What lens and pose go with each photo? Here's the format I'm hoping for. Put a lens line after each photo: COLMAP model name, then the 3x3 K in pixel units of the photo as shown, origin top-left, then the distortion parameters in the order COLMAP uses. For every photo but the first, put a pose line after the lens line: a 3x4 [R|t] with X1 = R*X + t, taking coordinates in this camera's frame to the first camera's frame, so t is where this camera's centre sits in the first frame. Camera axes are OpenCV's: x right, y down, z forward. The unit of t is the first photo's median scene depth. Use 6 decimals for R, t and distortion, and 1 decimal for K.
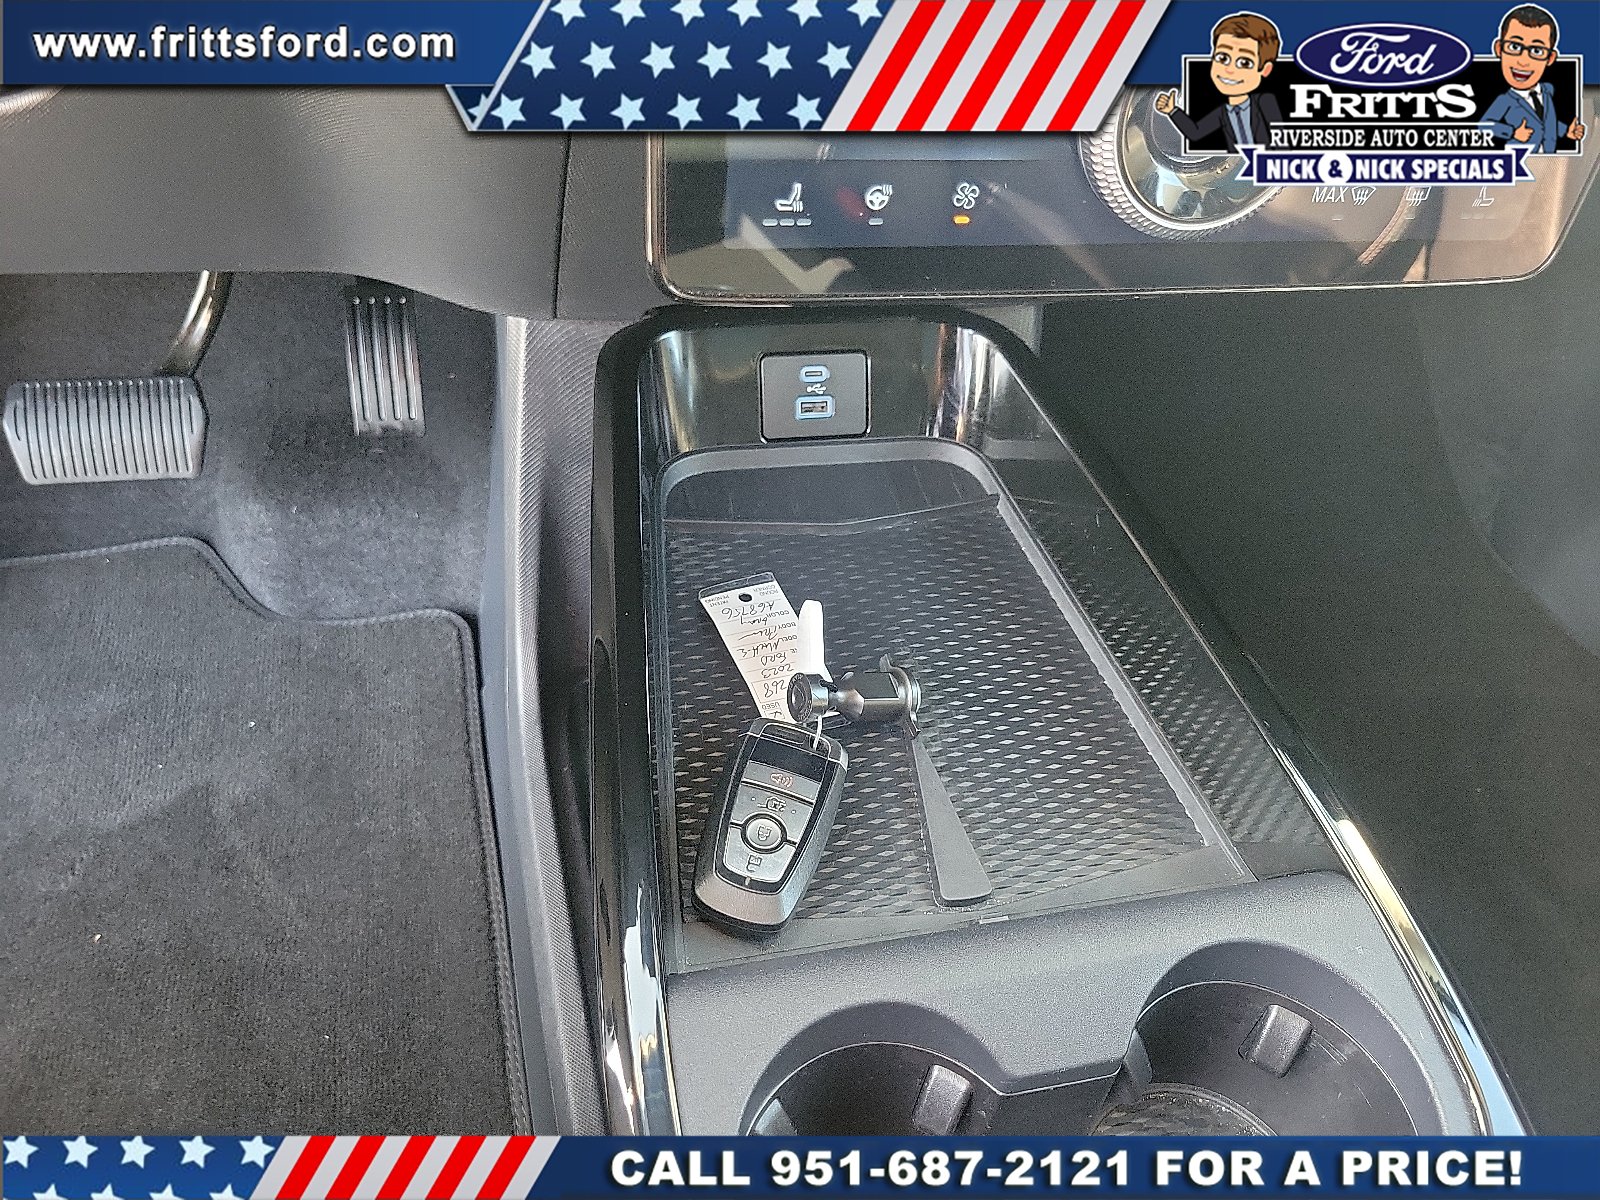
lens RADIAL K [[1218.6, 0, 798.0], [0, 1218.6, 596.1], [0, 0, 1]] dist [0.013694, 0.002098]
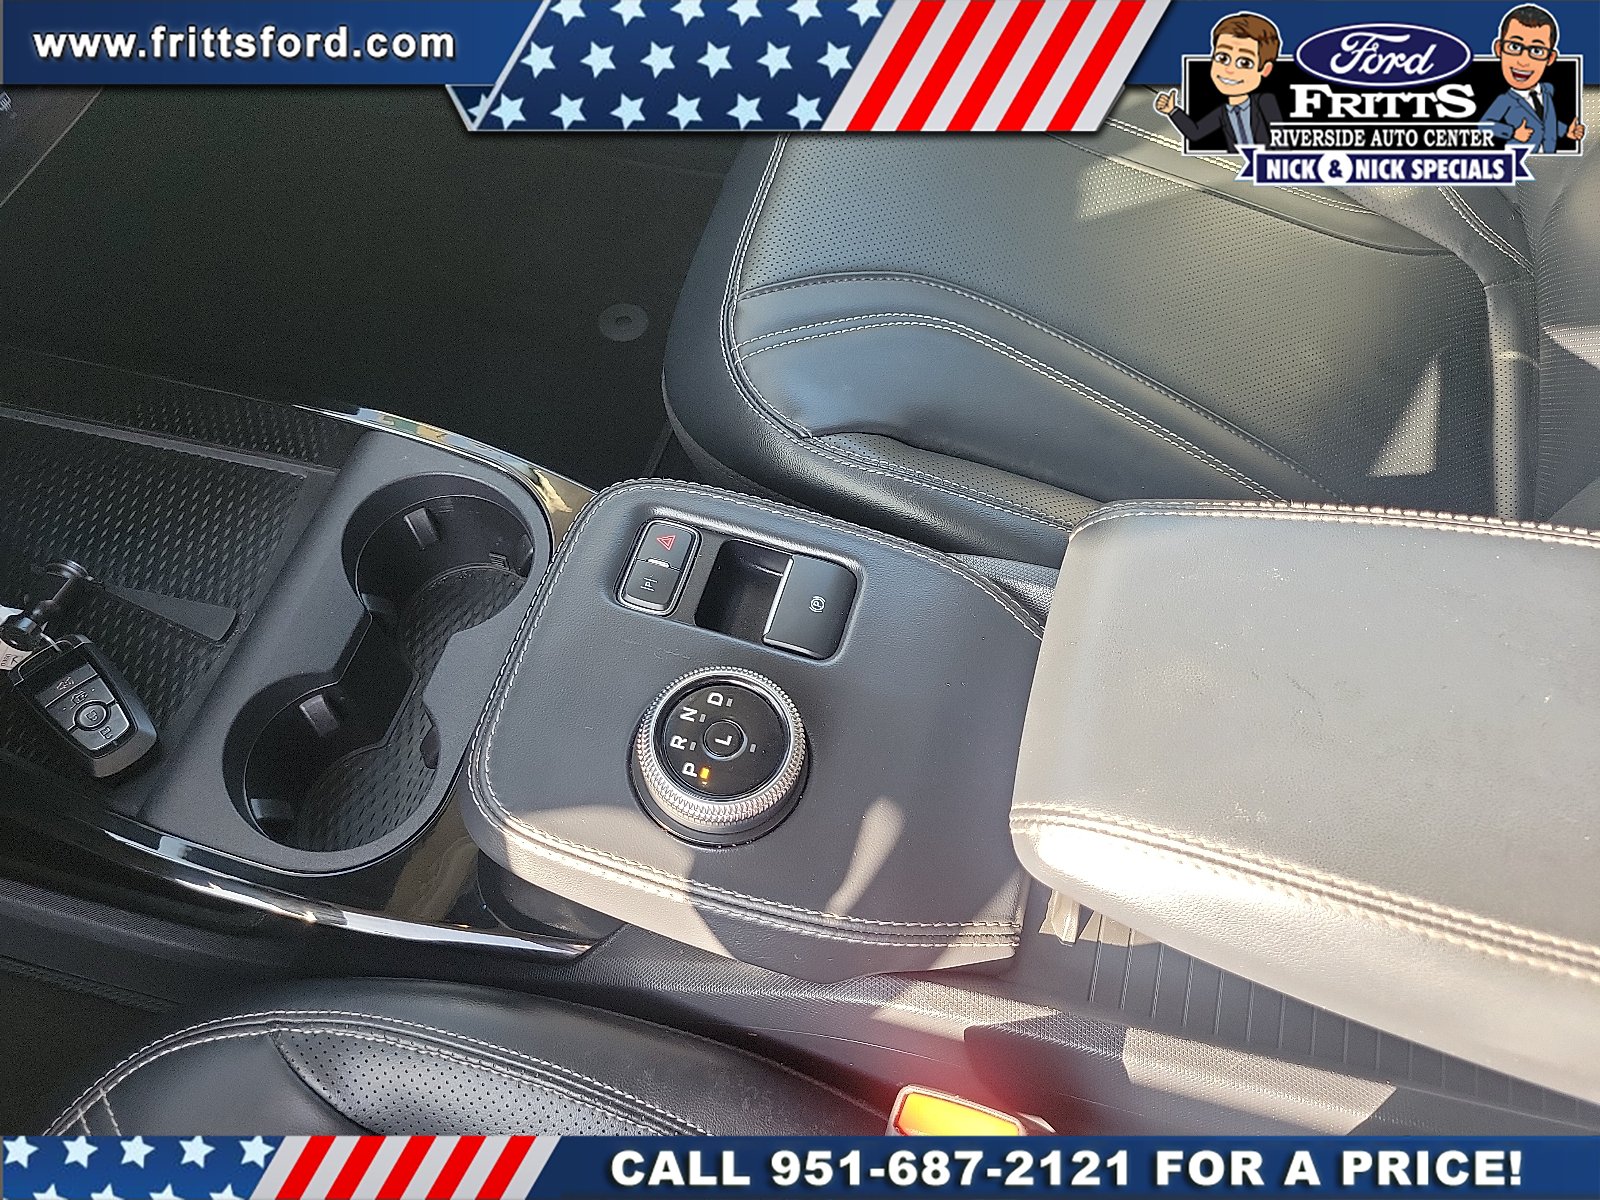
lens RADIAL K [[1218.6, 0, 800.3], [0, 1218.6, 595.7], [0, 0, 1]] dist [0.013694, 0.002098]
pose [[0.488056, -0.793928, 0.362601, -0.029581], [0.607614, 0.607296, 0.511856, -0.109477], [-0.626583, -0.029493, 0.778797, -0.571704]]
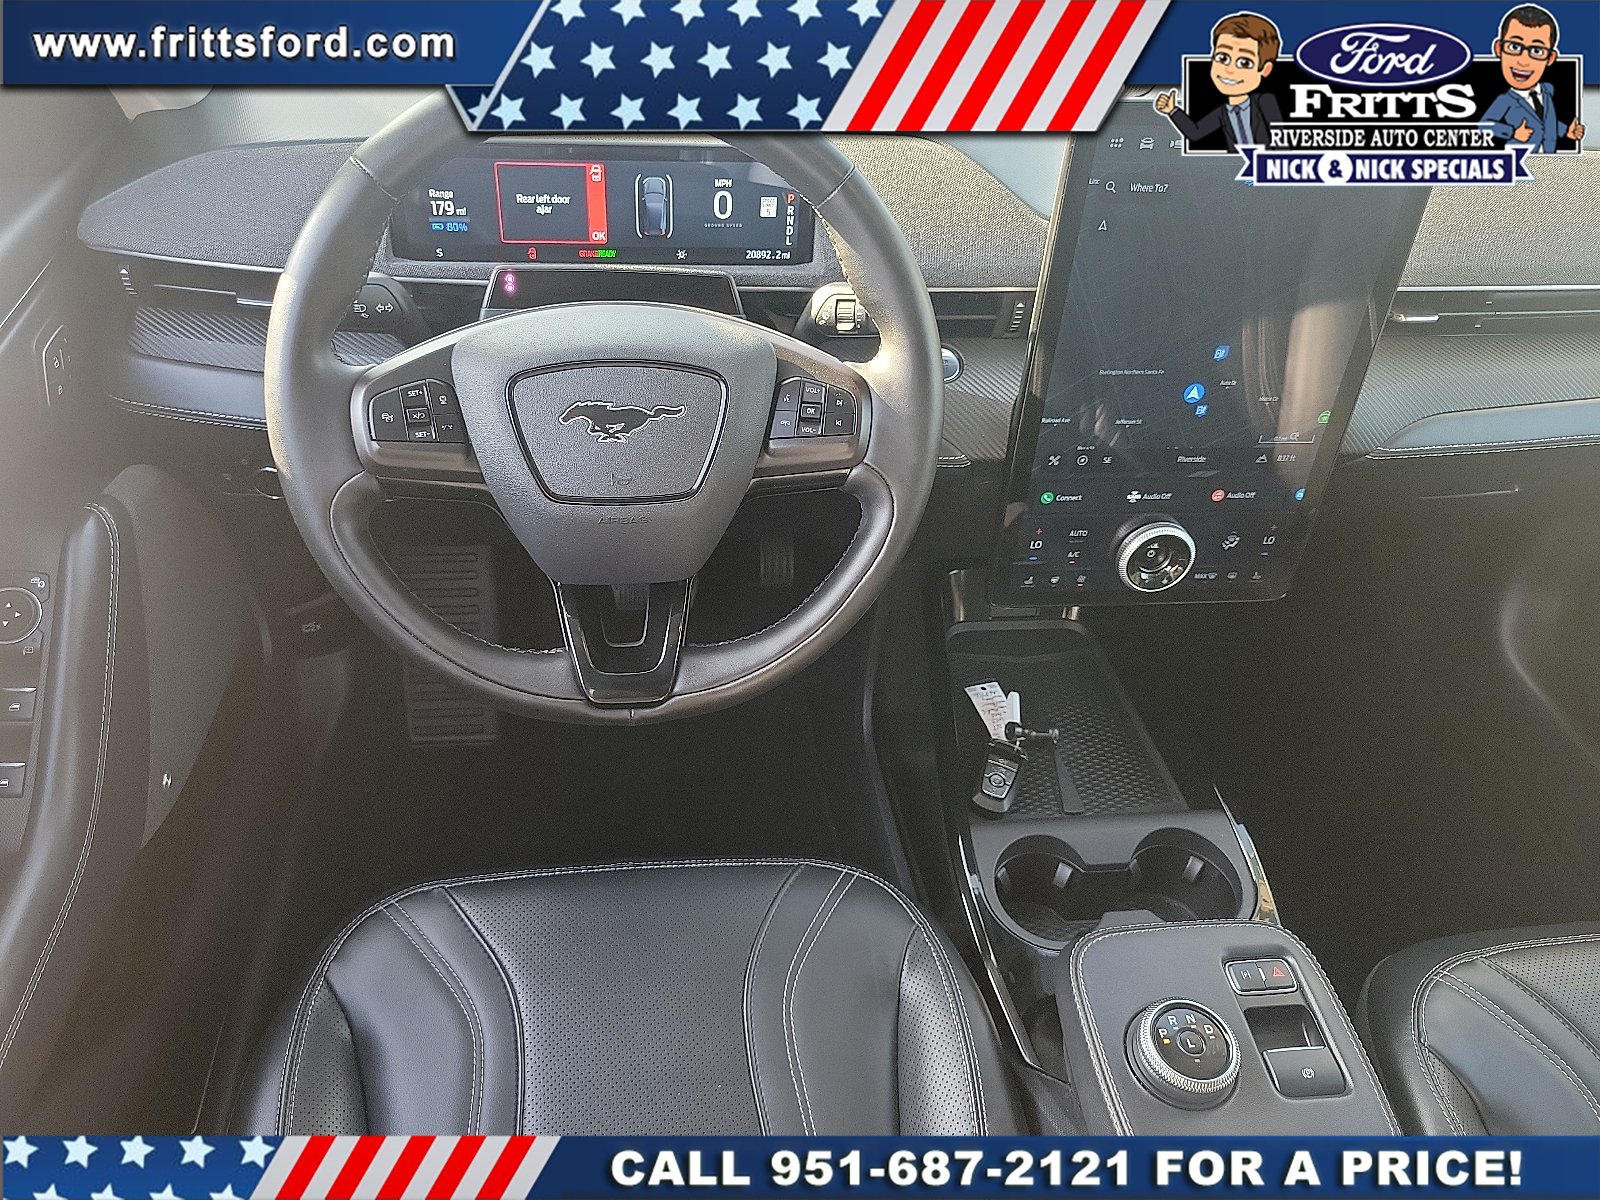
lens RADIAL K [[1218.6, 0, 801.4], [0, 1218.6, 598.5], [0, 0, 1]] dist [0.013694, 0.002098]
pose [[0.994353, 0.055536, -0.090435, -0.217607], [-0.060129, 0.996993, -0.048873, -0.040597], [0.087449, 0.054035, 0.994702, -1.574576]]
